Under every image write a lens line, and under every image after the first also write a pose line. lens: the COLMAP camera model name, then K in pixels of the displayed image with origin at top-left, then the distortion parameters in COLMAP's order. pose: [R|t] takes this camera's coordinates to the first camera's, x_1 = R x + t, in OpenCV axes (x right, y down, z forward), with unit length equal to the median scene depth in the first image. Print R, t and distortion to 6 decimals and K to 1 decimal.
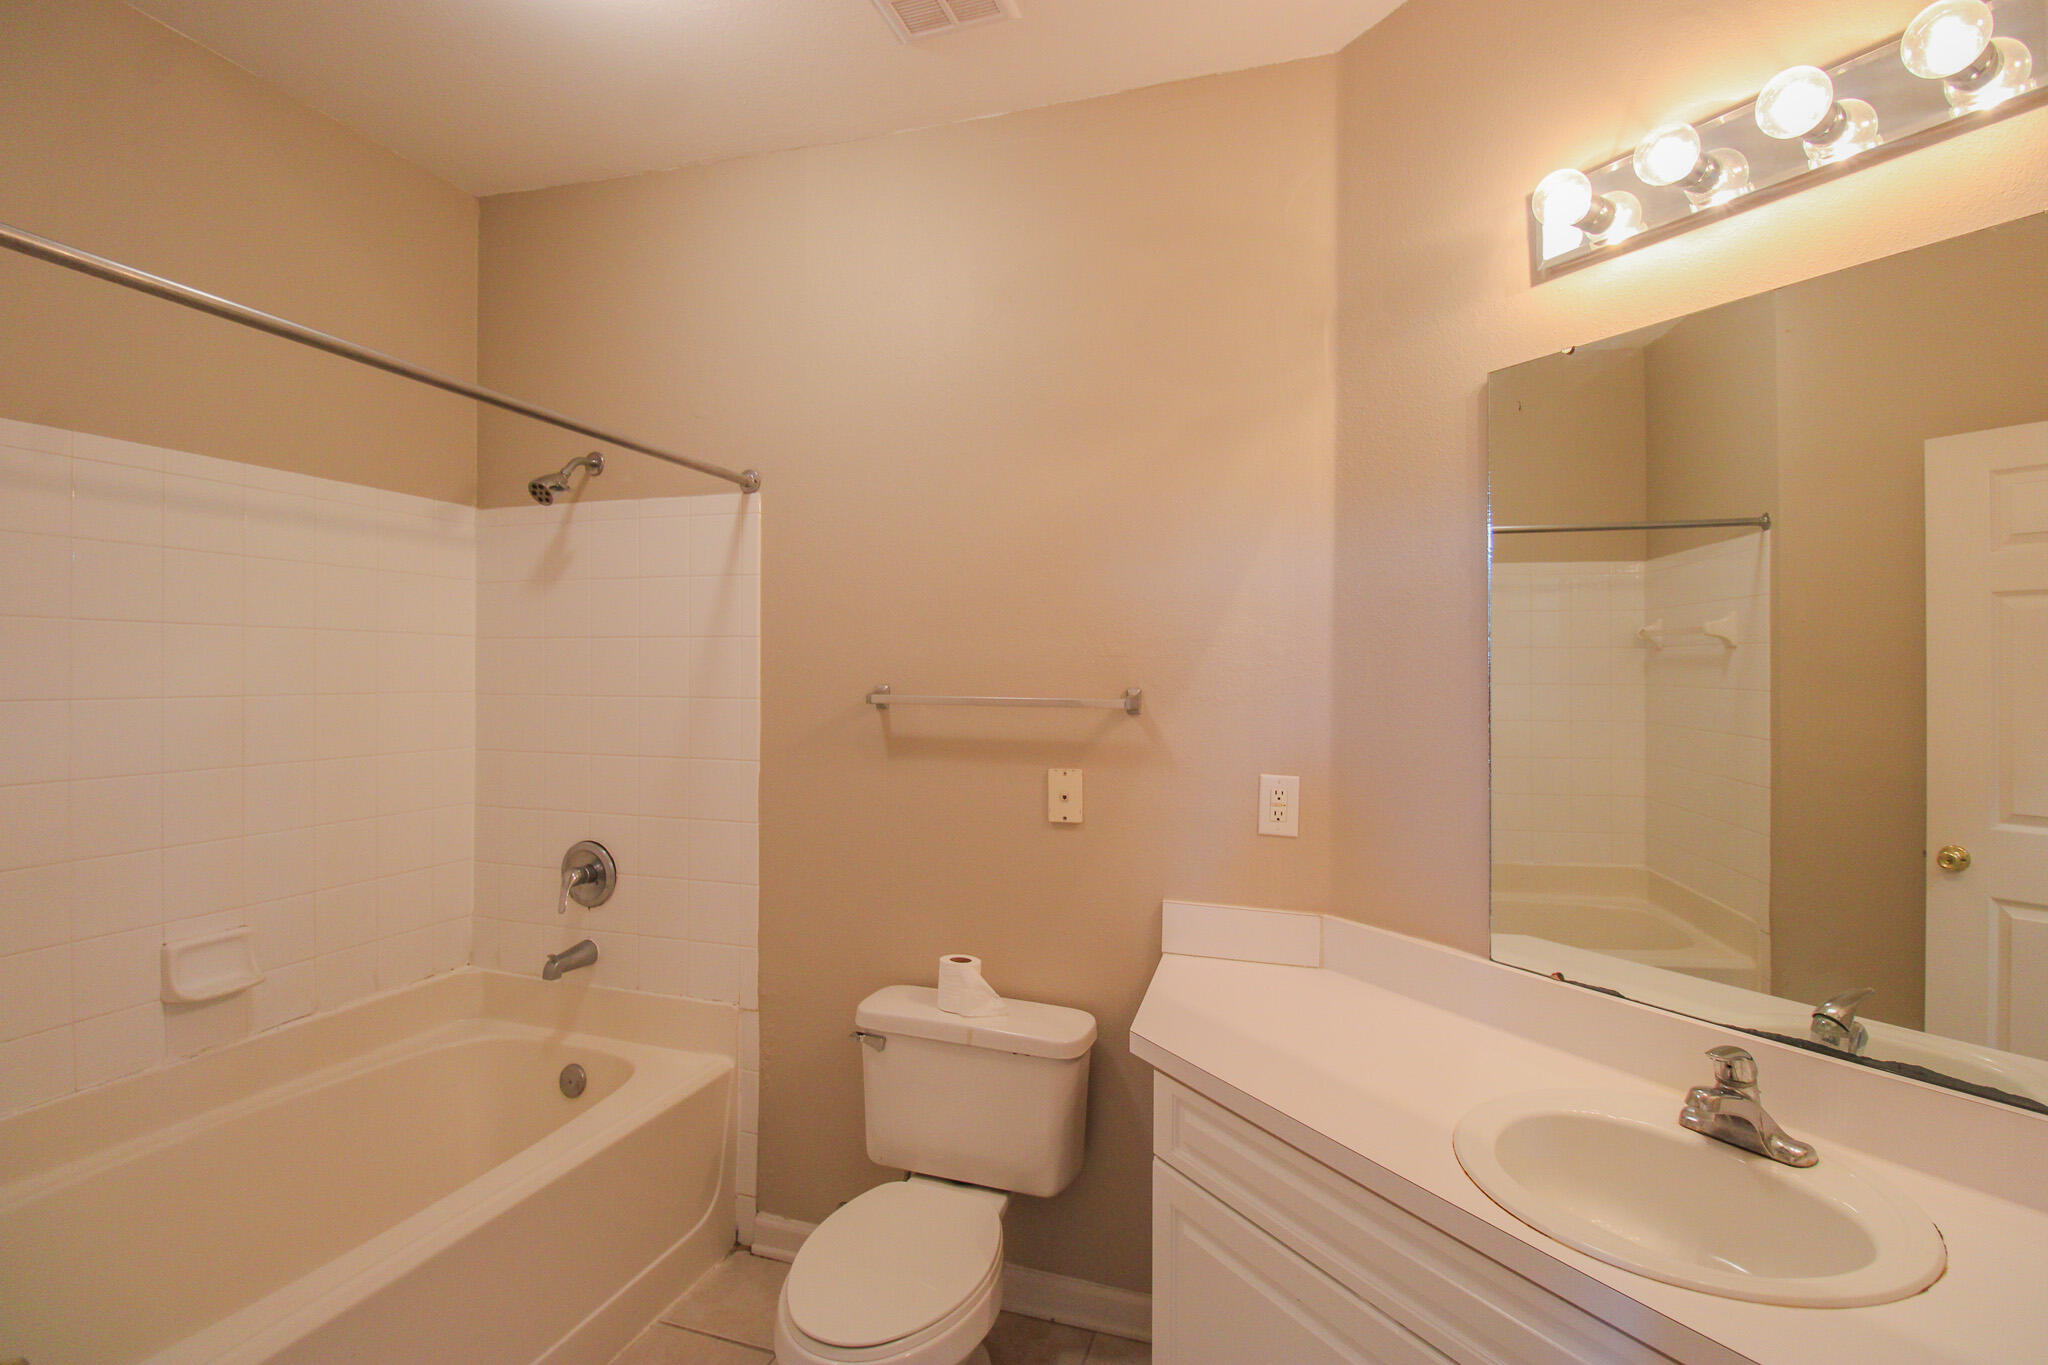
lens RADIAL K [[969.4, 0, 1030.4], [0, 969.4, 666.3], [0, 0, 1]] dist [0.000063, -0.008405]
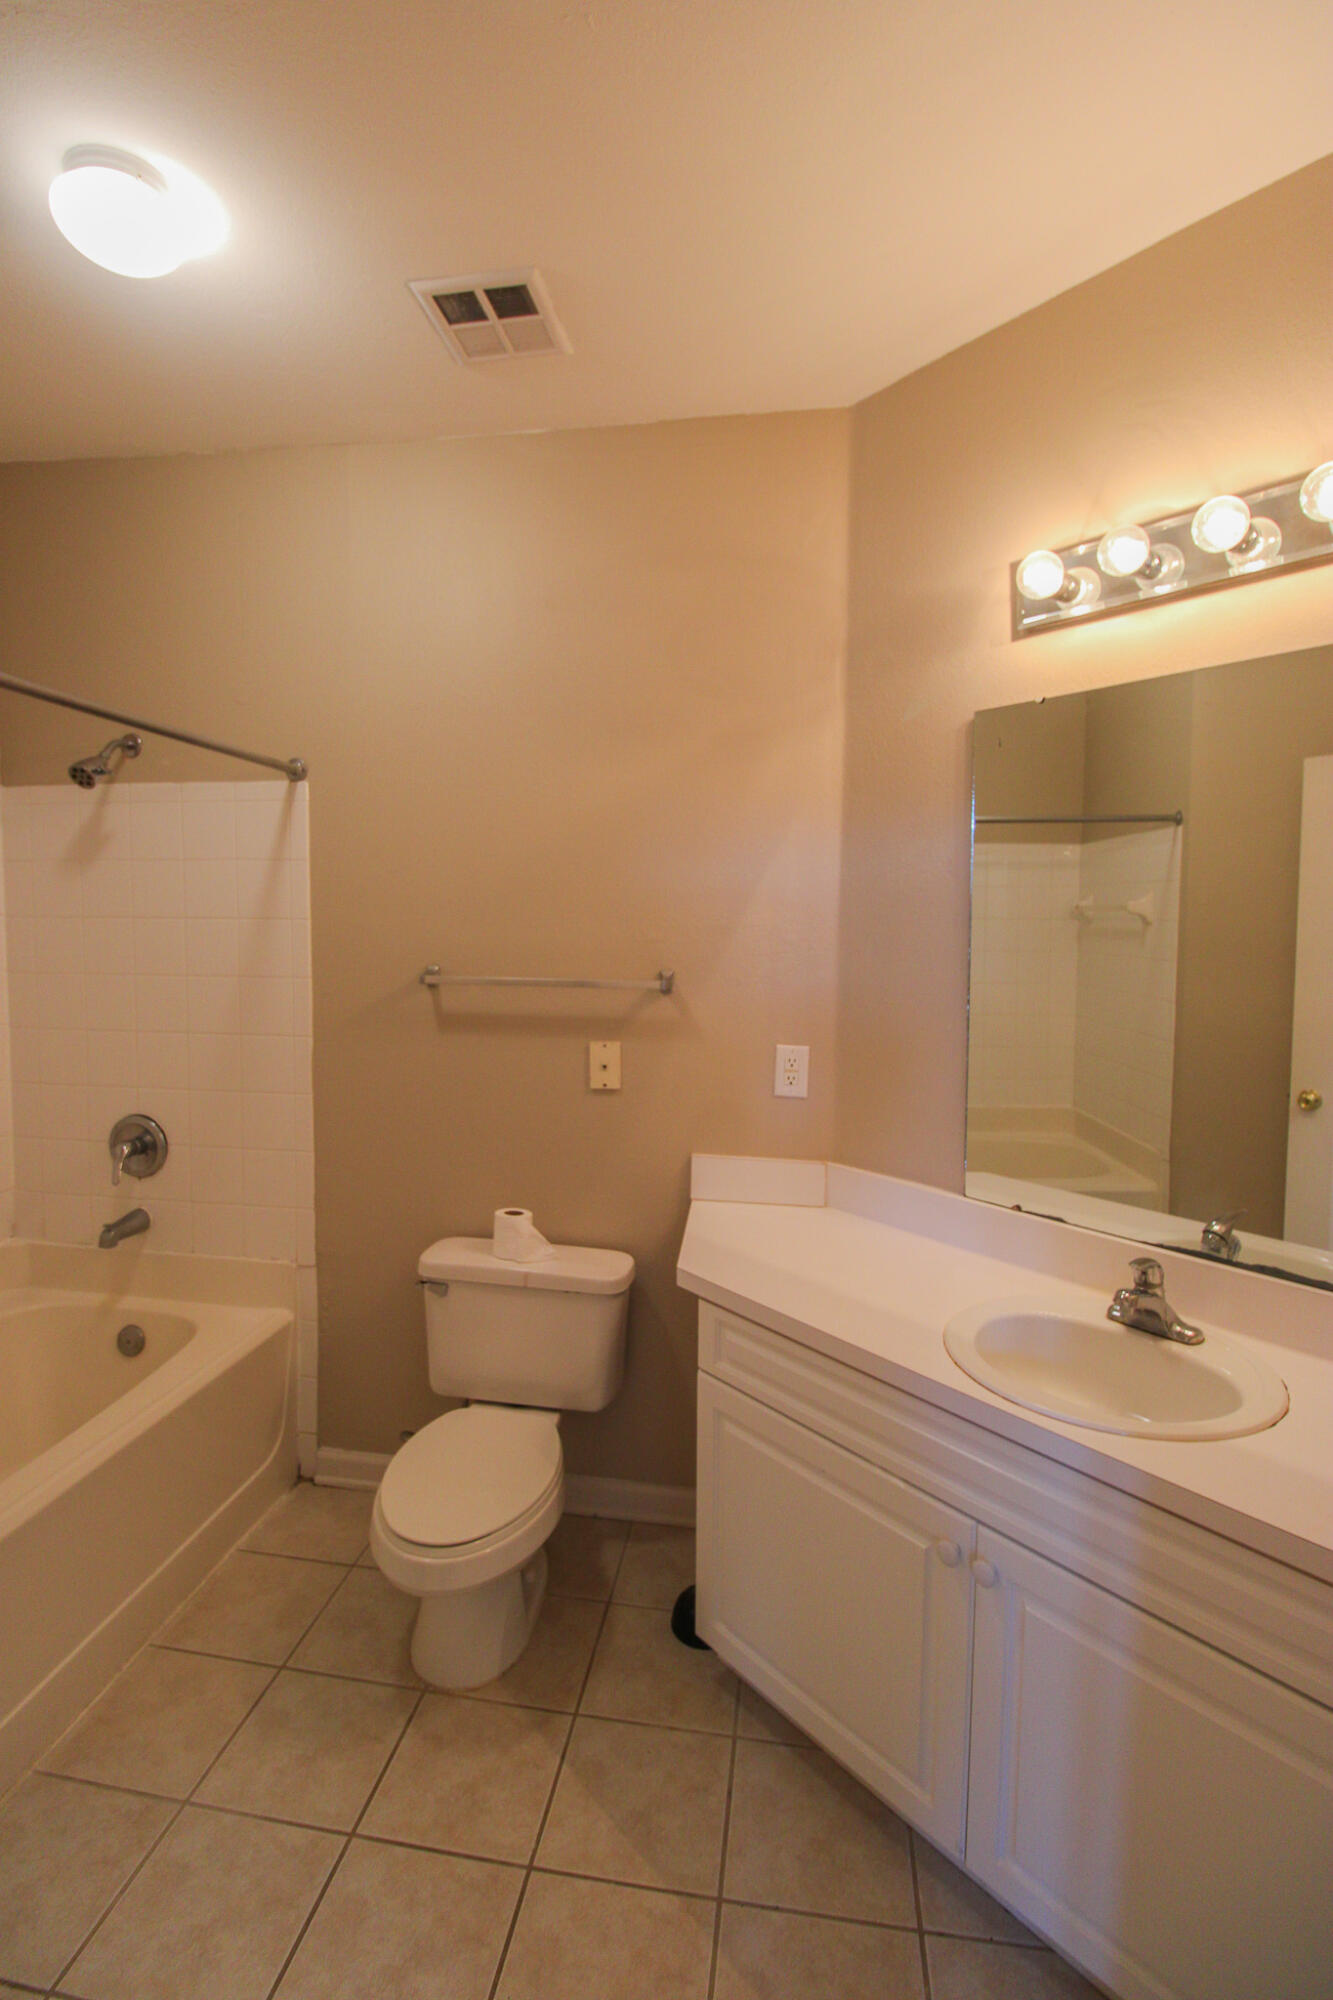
lens RADIAL K [[929.4, 0, 658.9], [0, 929.4, 982.3], [0, 0, 1]] dist [0.002205, -0.000006]
pose [[0.989107, -0.006117, 0.147069, -0.062692], [-0.003198, 0.998007, 0.063015, -0.032221], [-0.147162, -0.062799, 0.987117, -0.071038]]
